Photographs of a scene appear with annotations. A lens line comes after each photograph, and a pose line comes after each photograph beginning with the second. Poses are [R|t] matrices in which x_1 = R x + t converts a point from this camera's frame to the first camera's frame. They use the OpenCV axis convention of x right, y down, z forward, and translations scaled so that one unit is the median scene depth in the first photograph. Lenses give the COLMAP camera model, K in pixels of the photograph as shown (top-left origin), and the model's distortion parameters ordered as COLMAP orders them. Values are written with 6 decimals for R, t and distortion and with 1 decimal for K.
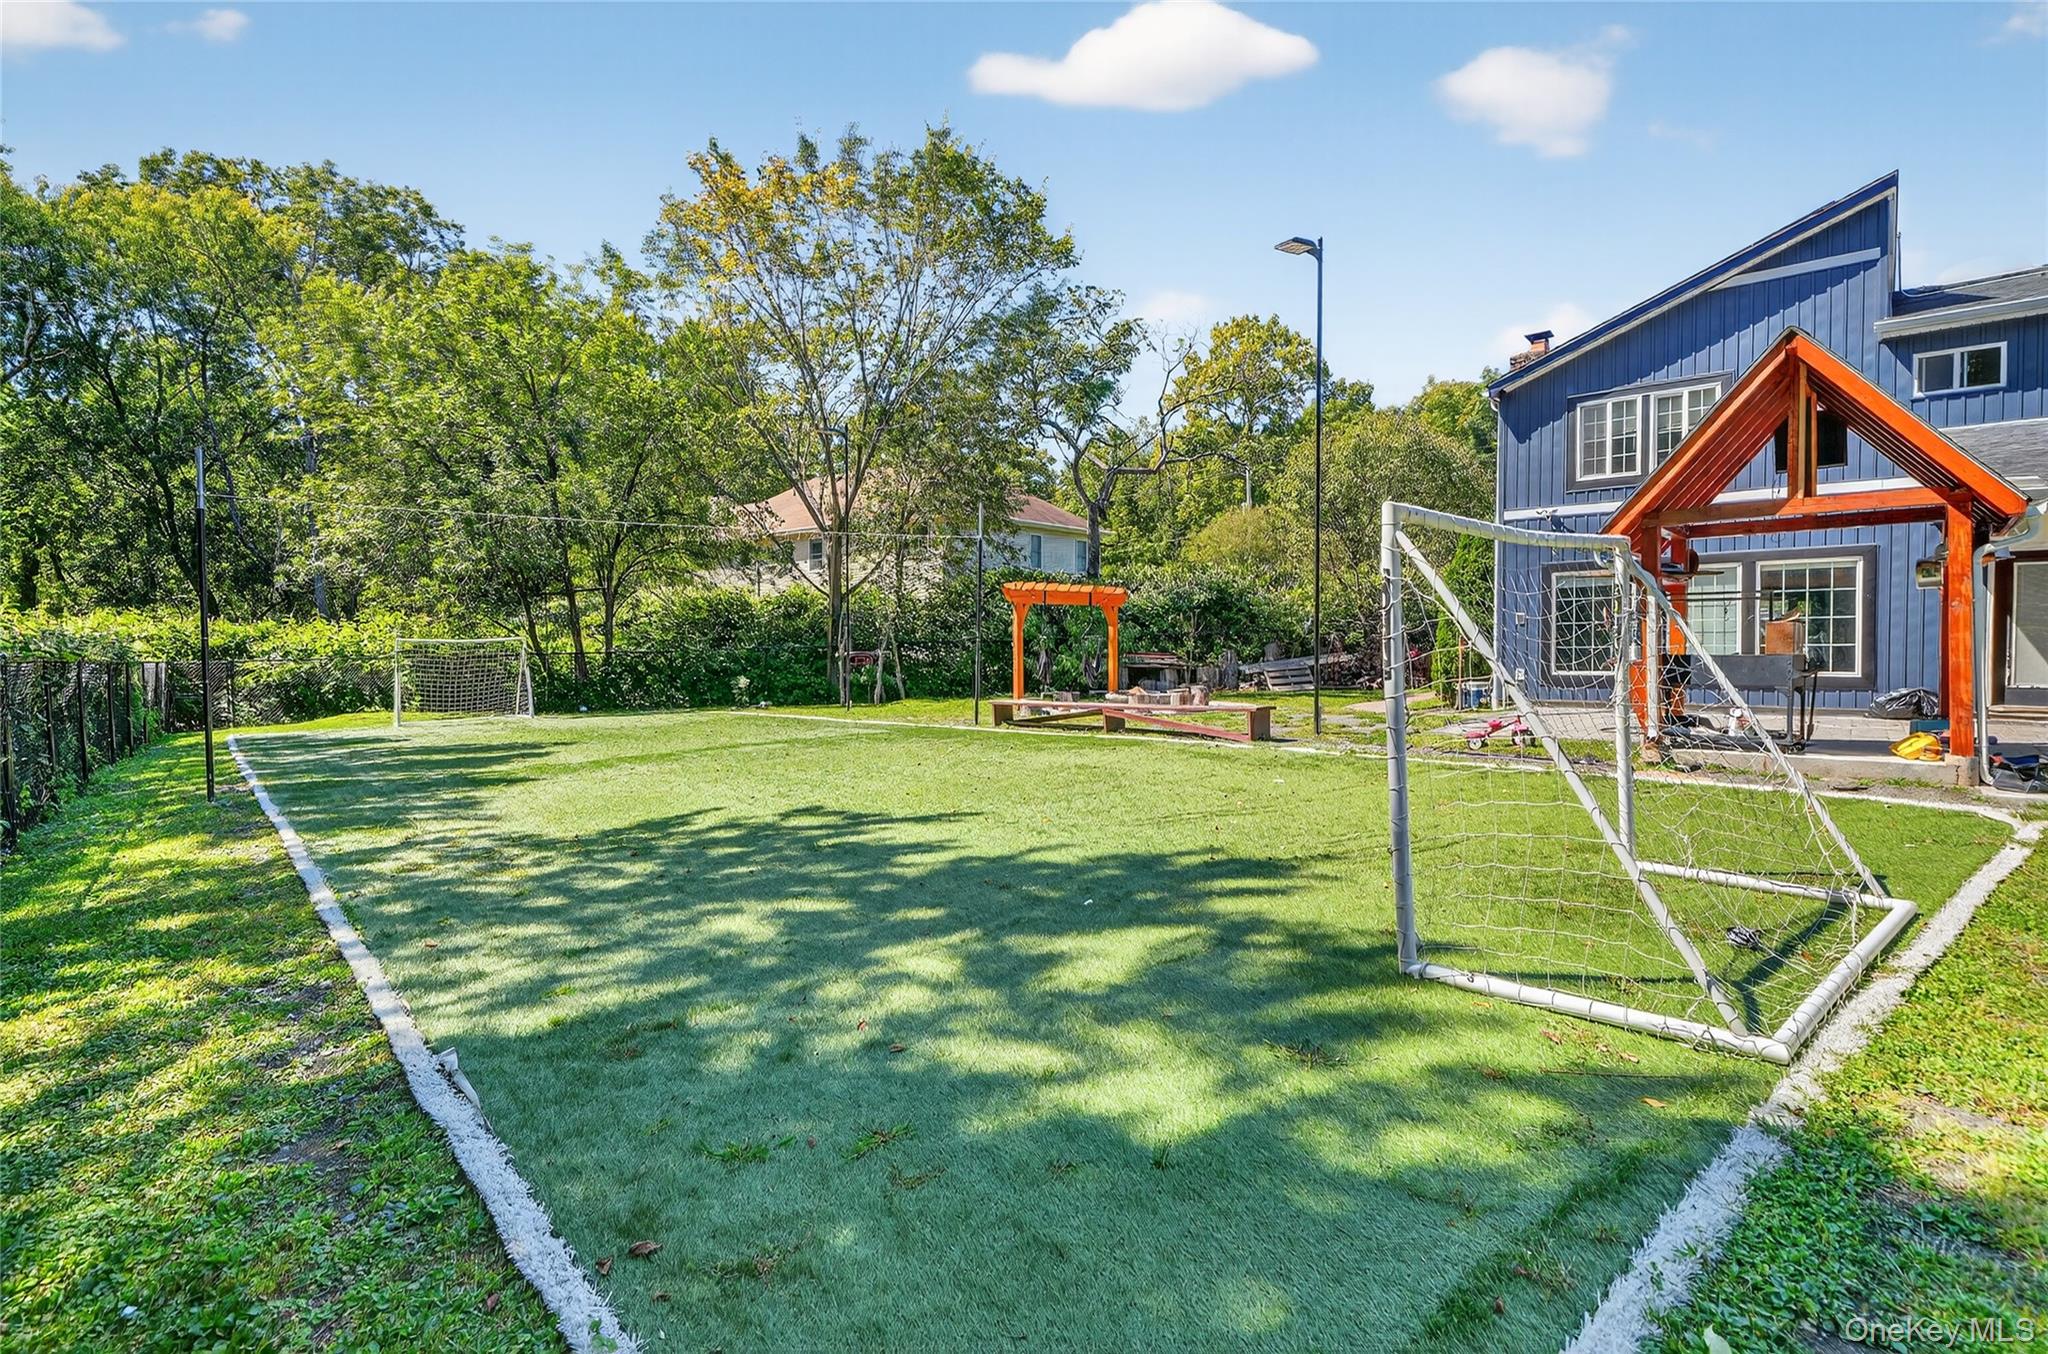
lens RADIAL K [[918.3, 0, 1024.0], [0, 918.3, 677.0], [0, 0, 1]] dist [-0.018268, -0.000022]
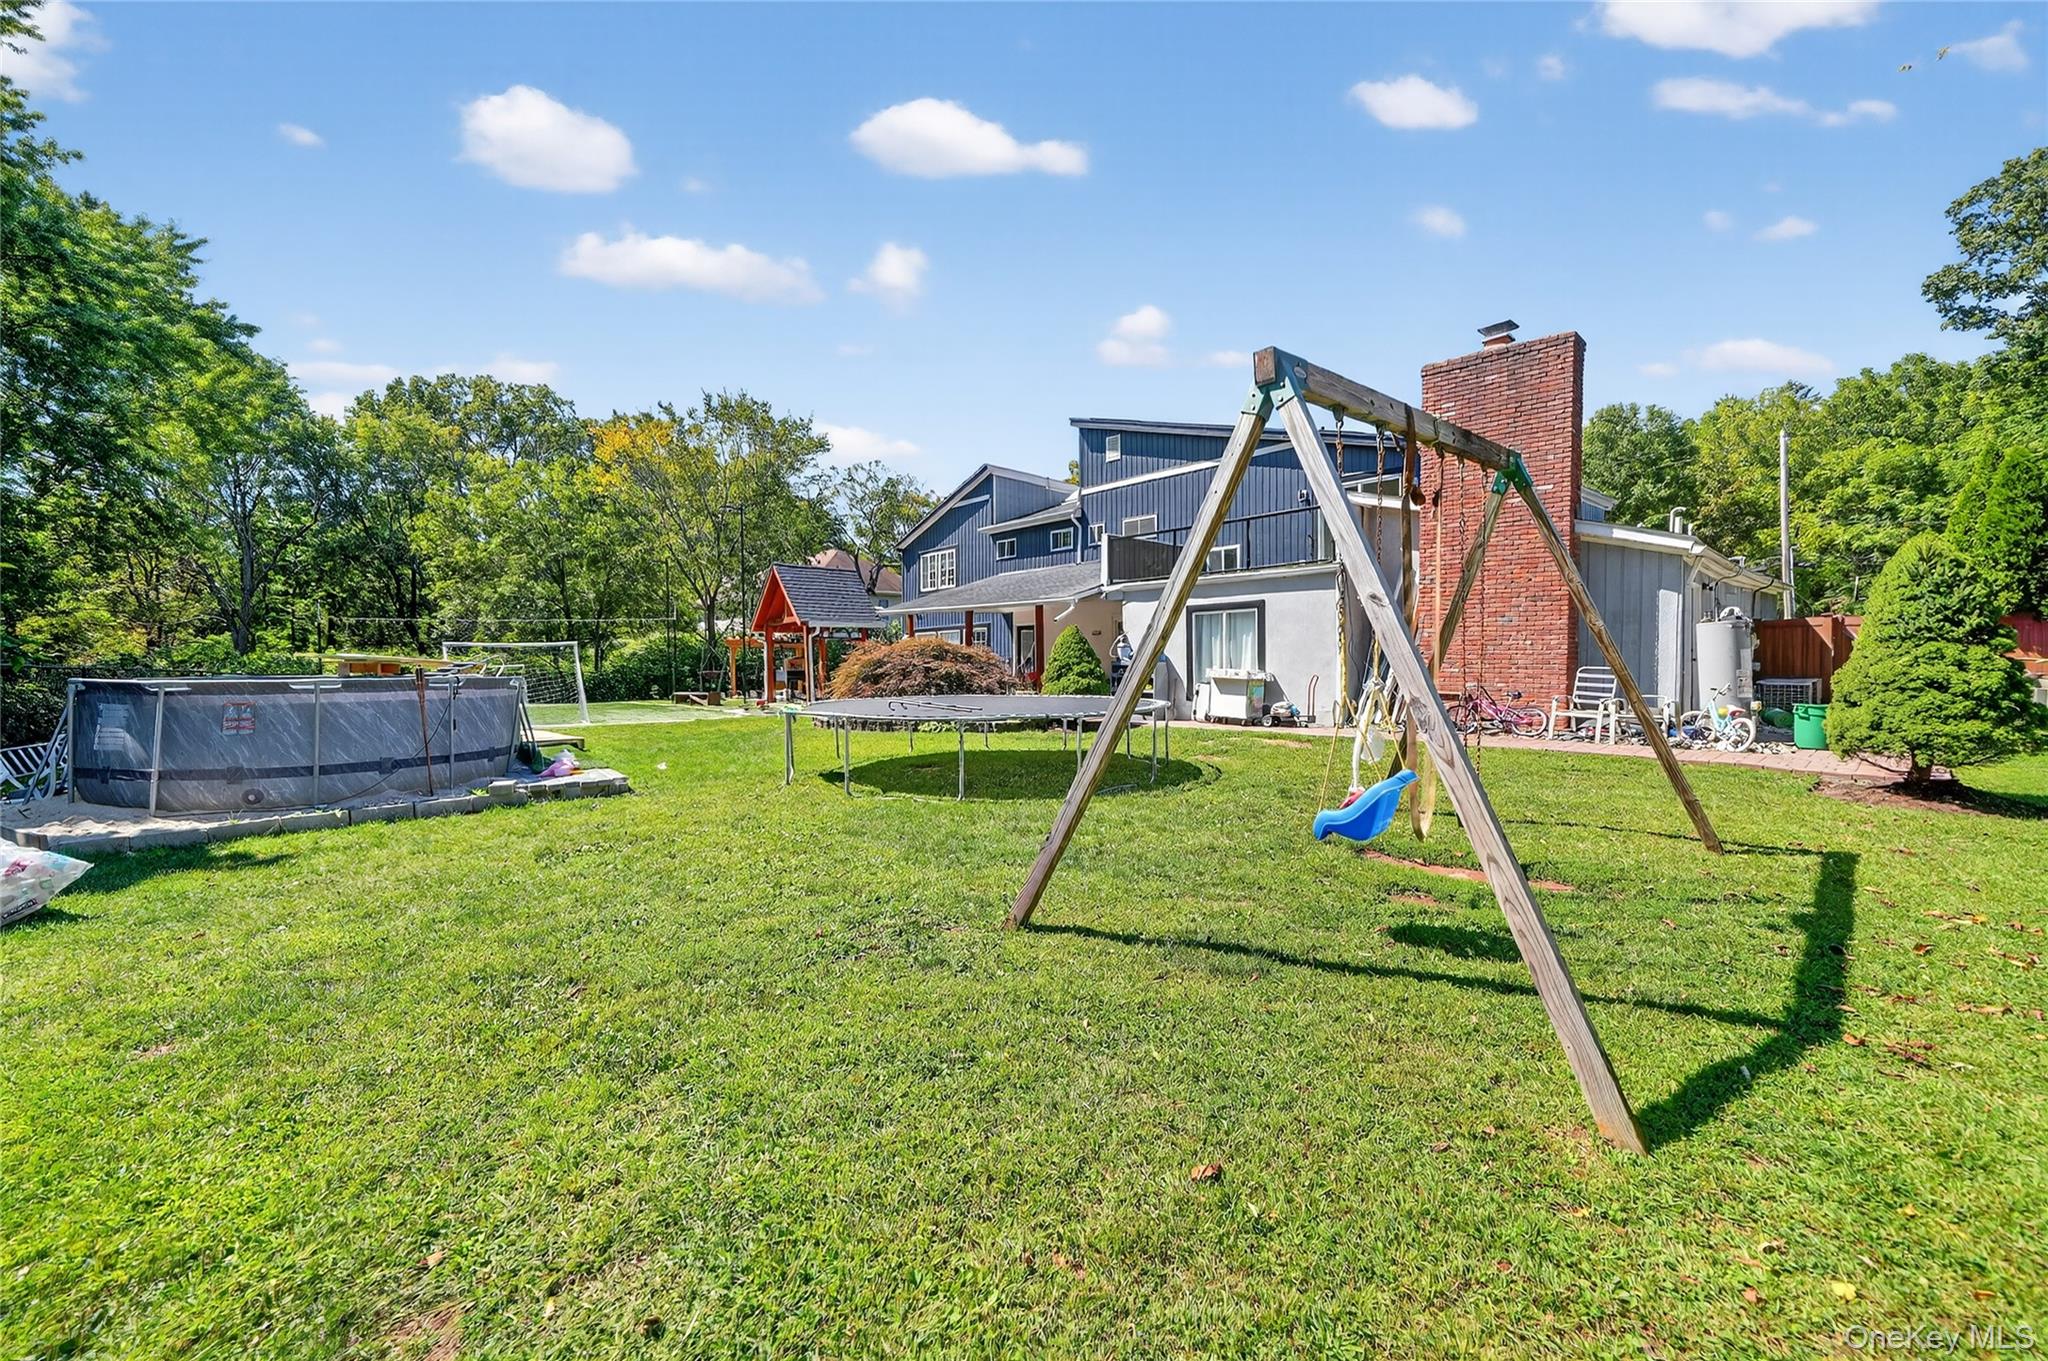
lens RADIAL K [[863.1, 0, 1032.1], [0, 863.1, 667.4], [0, 0, 1]] dist [-0.000744, -0.000062]
pose [[0.986715, -0.007255, -0.162301, 1.052209], [0.002668, 0.999591, -0.028460, 0.022667], [0.162441, 0.027648, 0.986331, -0.862265]]
